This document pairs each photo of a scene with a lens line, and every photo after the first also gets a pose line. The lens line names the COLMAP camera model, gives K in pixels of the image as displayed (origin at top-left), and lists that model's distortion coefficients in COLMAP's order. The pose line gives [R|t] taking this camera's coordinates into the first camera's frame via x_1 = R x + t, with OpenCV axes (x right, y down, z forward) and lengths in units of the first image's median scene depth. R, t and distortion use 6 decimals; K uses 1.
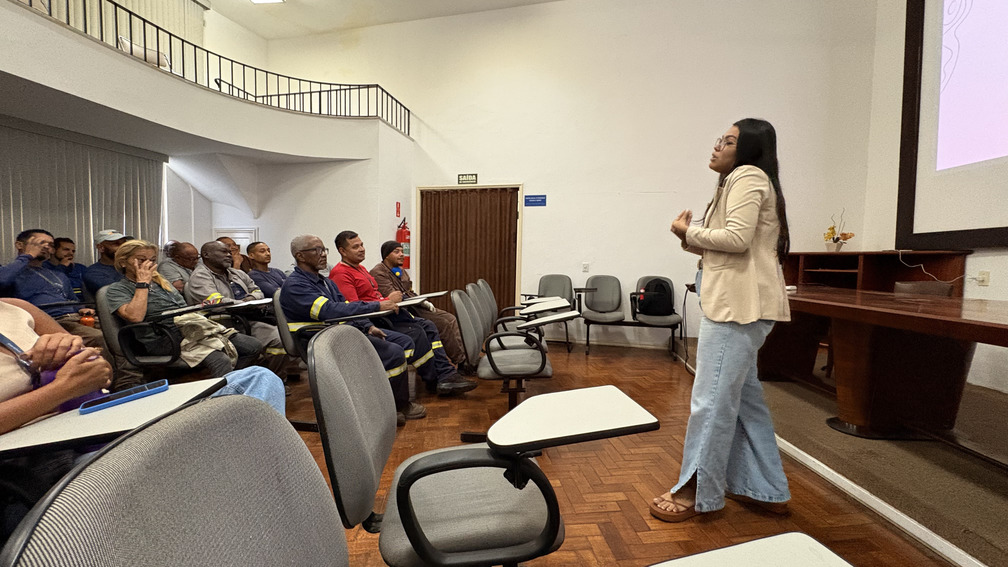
lens RADIAL K [[400.9, 0, 500.0], [0, 400.9, 281.6], [0, 0, 1]] dist [-0.001979, -0.000036]
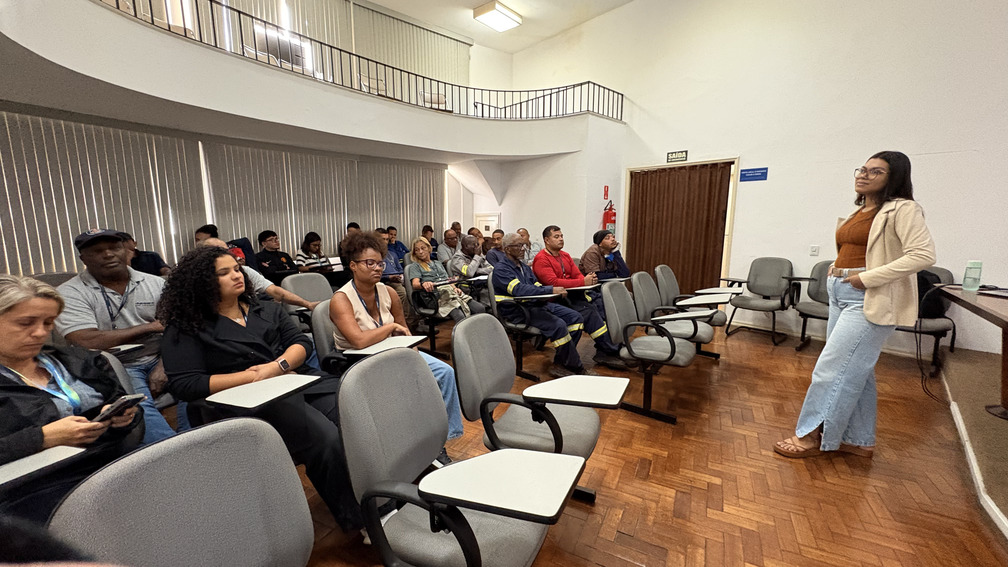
lens RADIAL K [[400.9, 0, 502.9], [0, 400.9, 281.9], [0, 0, 1]] dist [-0.001979, -0.000036]
pose [[0.824385, 0.072088, -0.561420, 0.150588], [-0.015695, 0.994387, 0.104635, -0.048079], [0.565812, -0.077448, 0.820889, -0.082513]]
